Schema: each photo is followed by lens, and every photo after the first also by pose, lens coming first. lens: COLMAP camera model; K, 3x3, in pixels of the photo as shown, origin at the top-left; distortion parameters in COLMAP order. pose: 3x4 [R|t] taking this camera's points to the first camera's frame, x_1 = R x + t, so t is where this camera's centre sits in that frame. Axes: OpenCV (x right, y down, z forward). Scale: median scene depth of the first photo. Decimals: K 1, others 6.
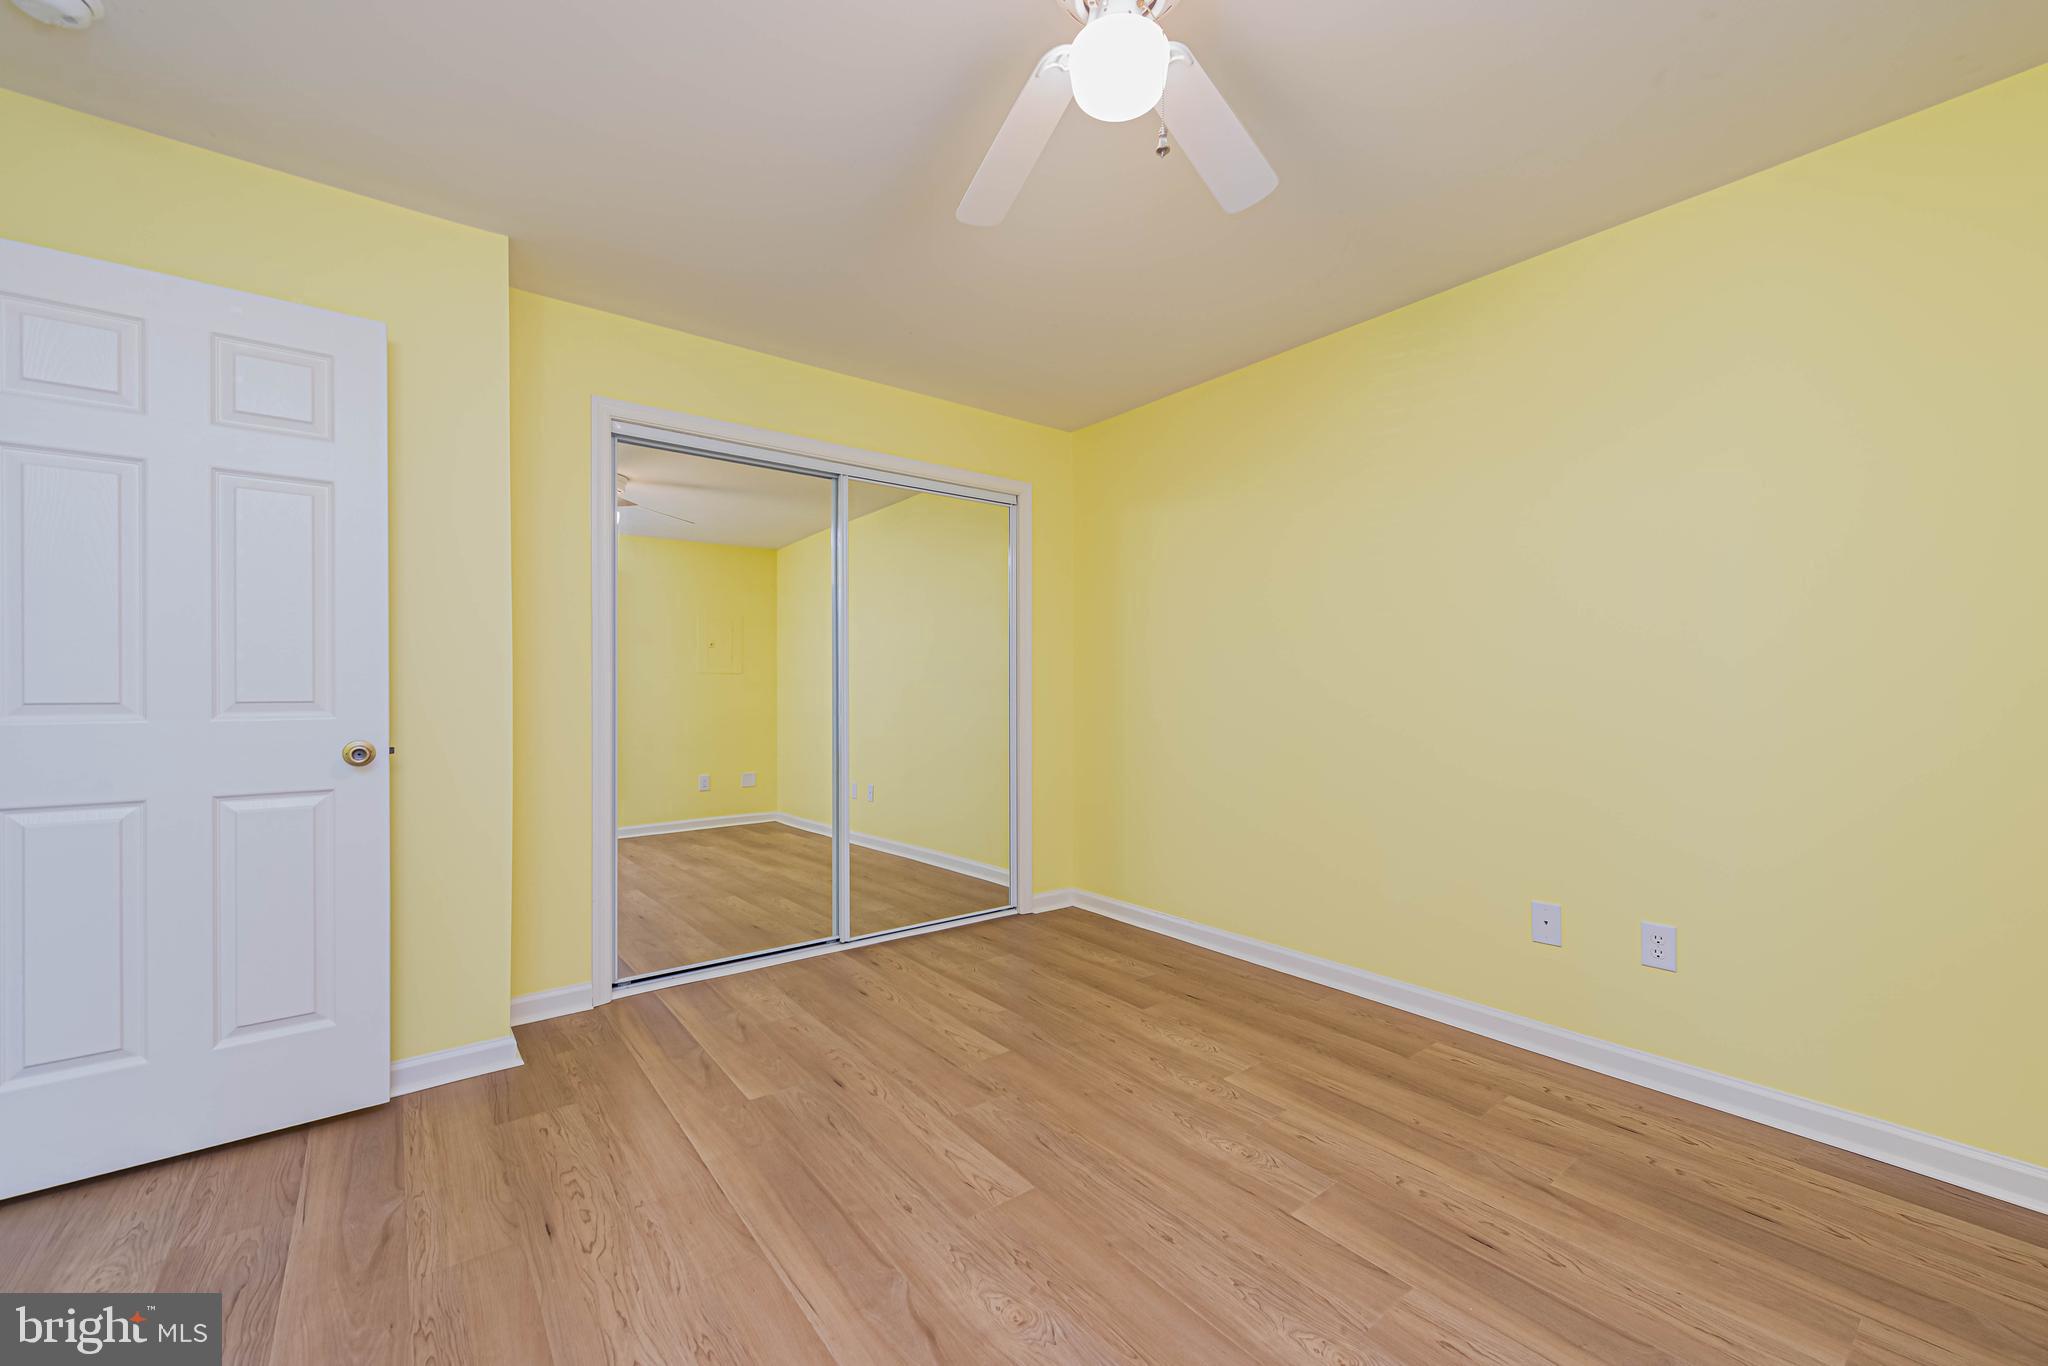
lens RADIAL K [[805.9, 0, 1022.3], [0, 805.9, 687.2], [0, 0, 1]] dist [0.002171, -0.000545]
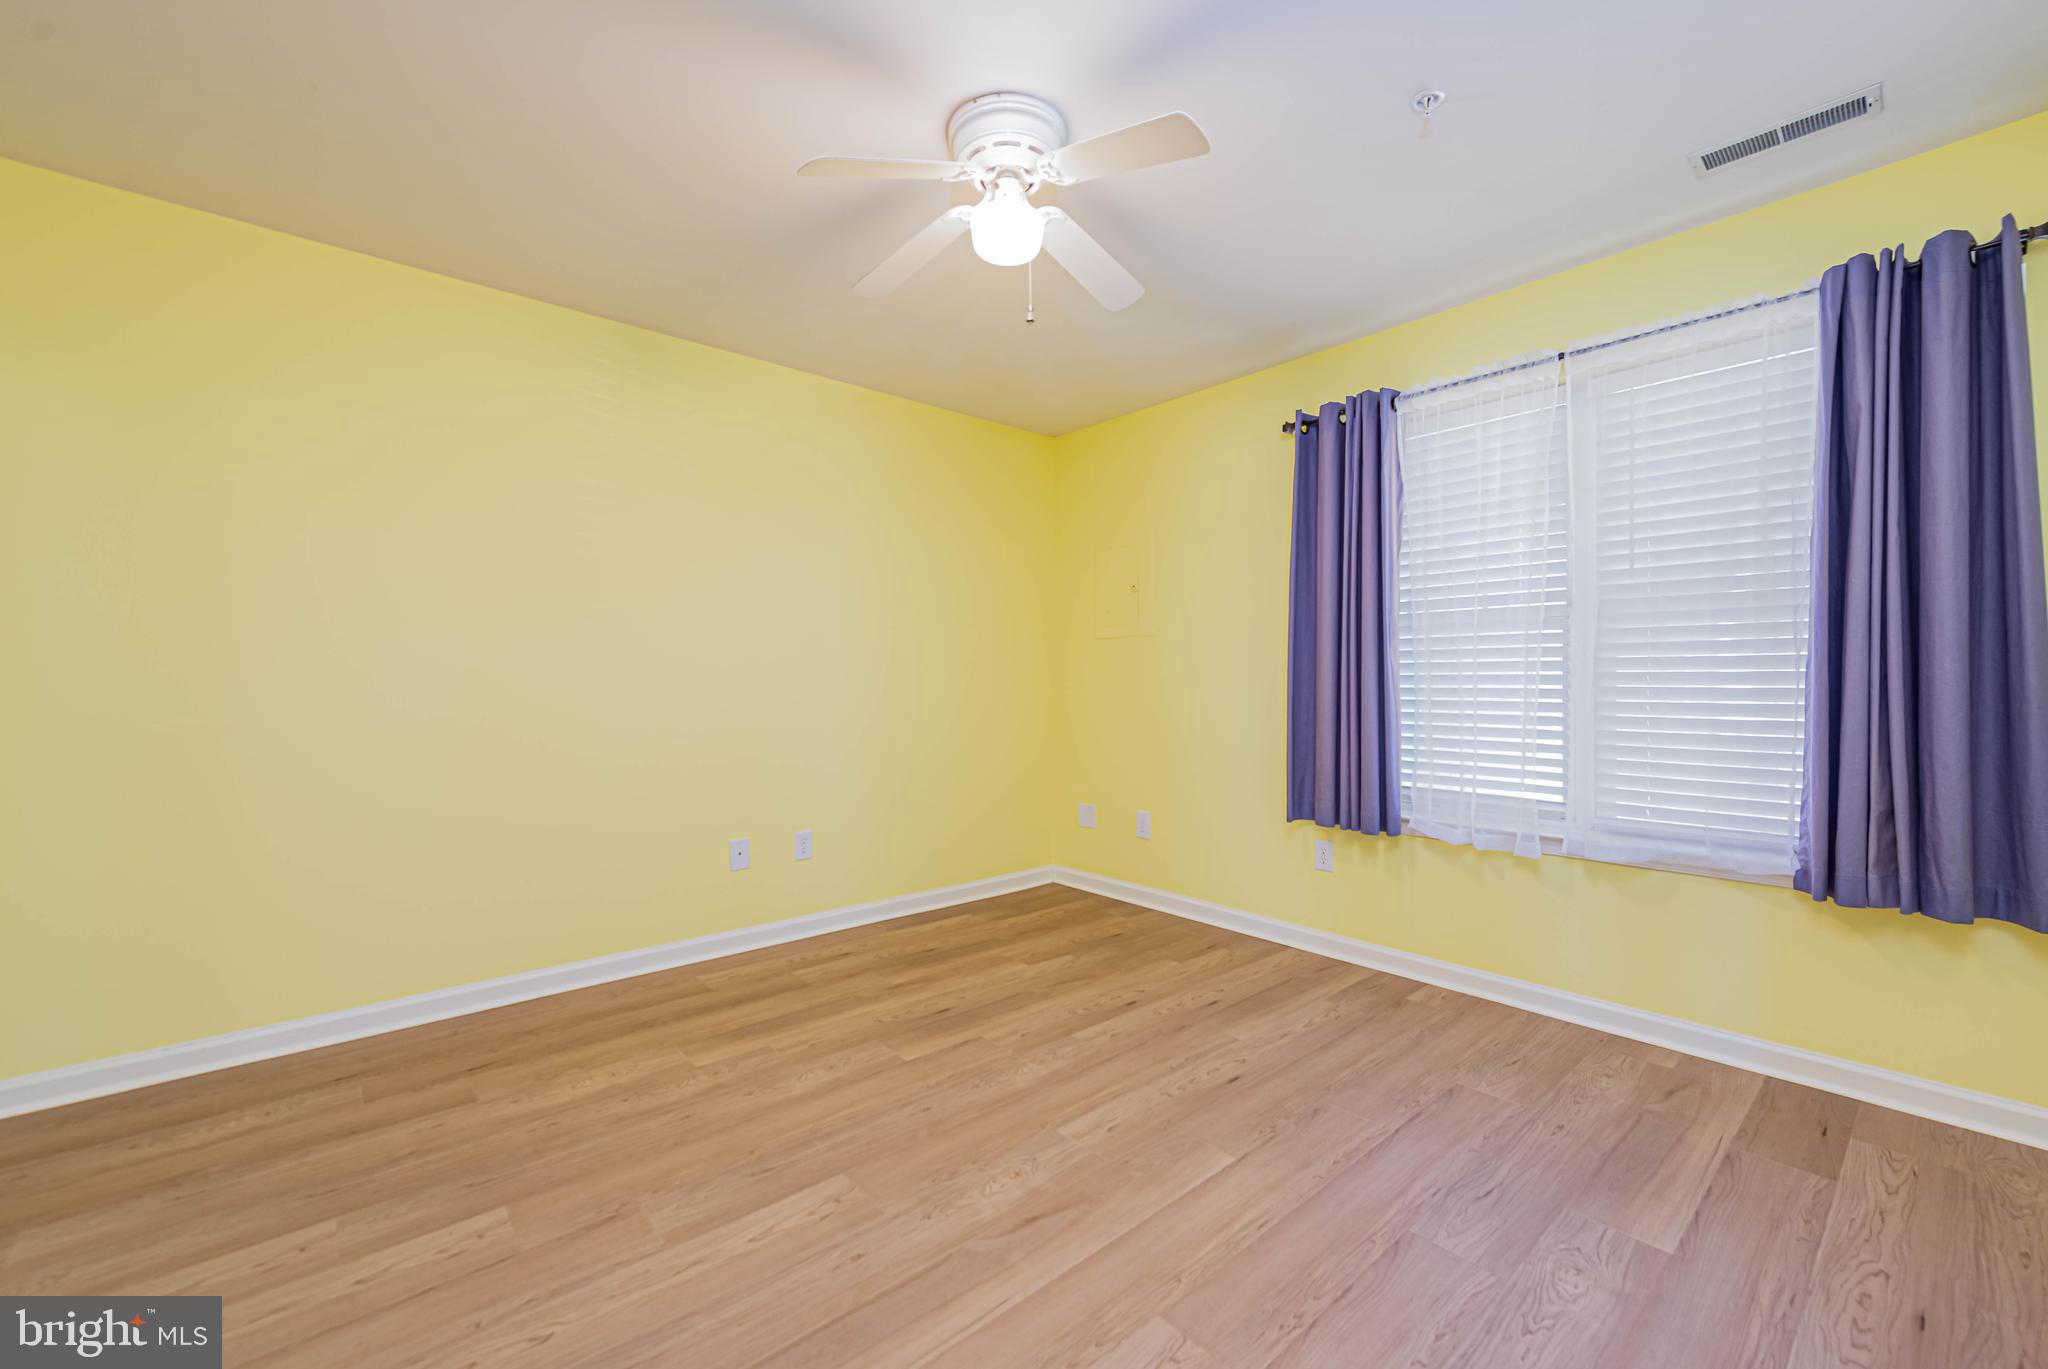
lens RADIAL K [[805.9, 0, 1022.3], [0, 805.9, 688.7], [0, 0, 1]] dist [0.002171, -0.000545]
pose [[-0.034173, -0.012155, 0.999342, -0.775960], [-0.000444, 0.999926, 0.012147, -0.002033], [-0.999416, -0.000029, -0.034175, 0.627946]]
